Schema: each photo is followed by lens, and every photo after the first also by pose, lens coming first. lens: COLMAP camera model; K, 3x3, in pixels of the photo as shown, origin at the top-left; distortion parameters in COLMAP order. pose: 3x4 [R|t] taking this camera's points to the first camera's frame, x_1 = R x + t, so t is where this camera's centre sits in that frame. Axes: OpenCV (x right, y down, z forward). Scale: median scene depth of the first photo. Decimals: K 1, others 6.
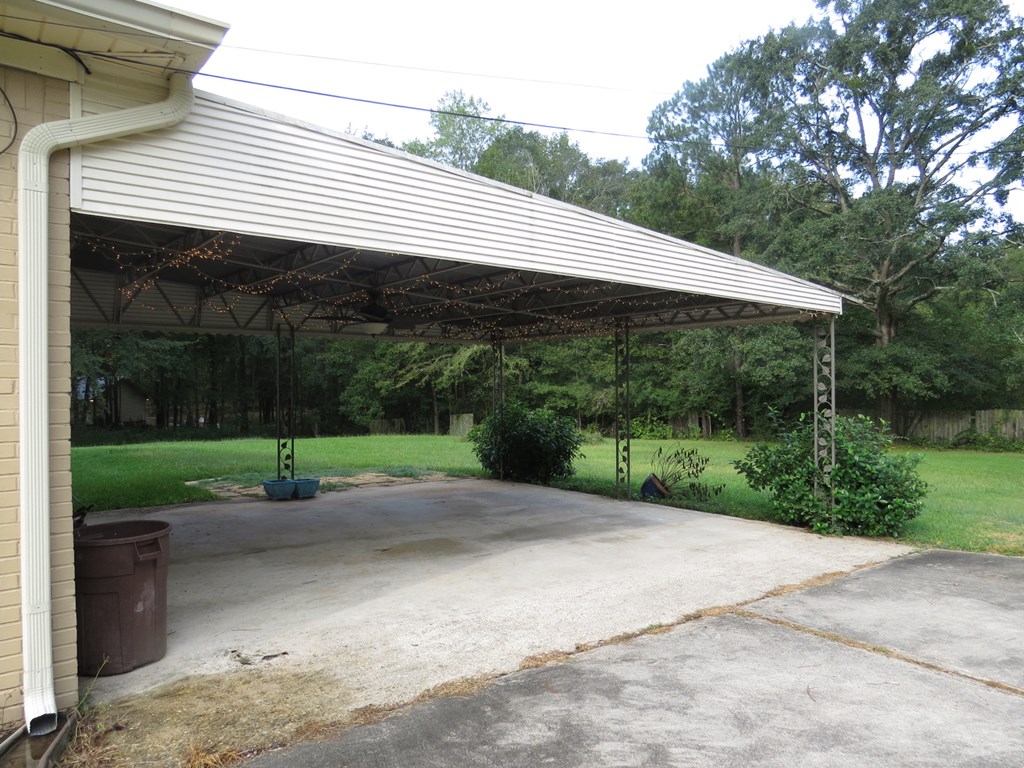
lens RADIAL K [[711.9, 0, 512.2], [0, 711.9, 387.9], [0, 0, 1]] dist [-0.028681, 0.001657]
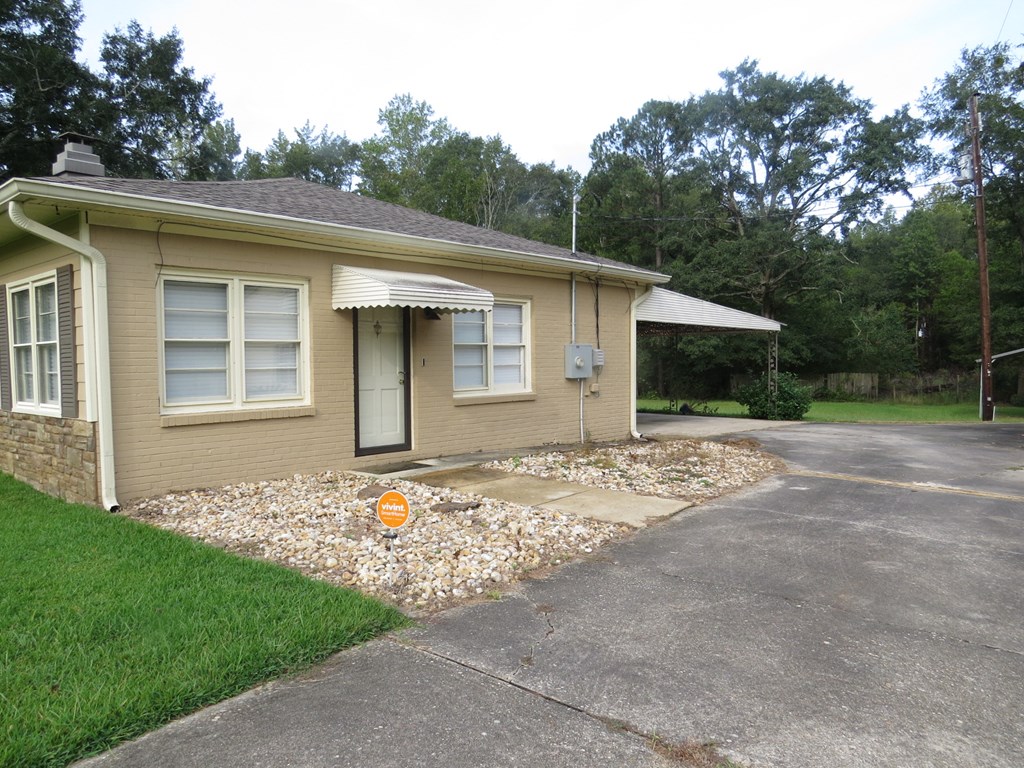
lens RADIAL K [[735.3, 0, 517.7], [0, 735.3, 383.3], [0, 0, 1]] dist [-0.018658, 0.006732]
pose [[0.982963, -0.015515, 0.183148, -0.222953], [0.009492, 0.999386, 0.033719, -0.004347], [-0.183559, -0.031407, 0.982507, -0.333315]]
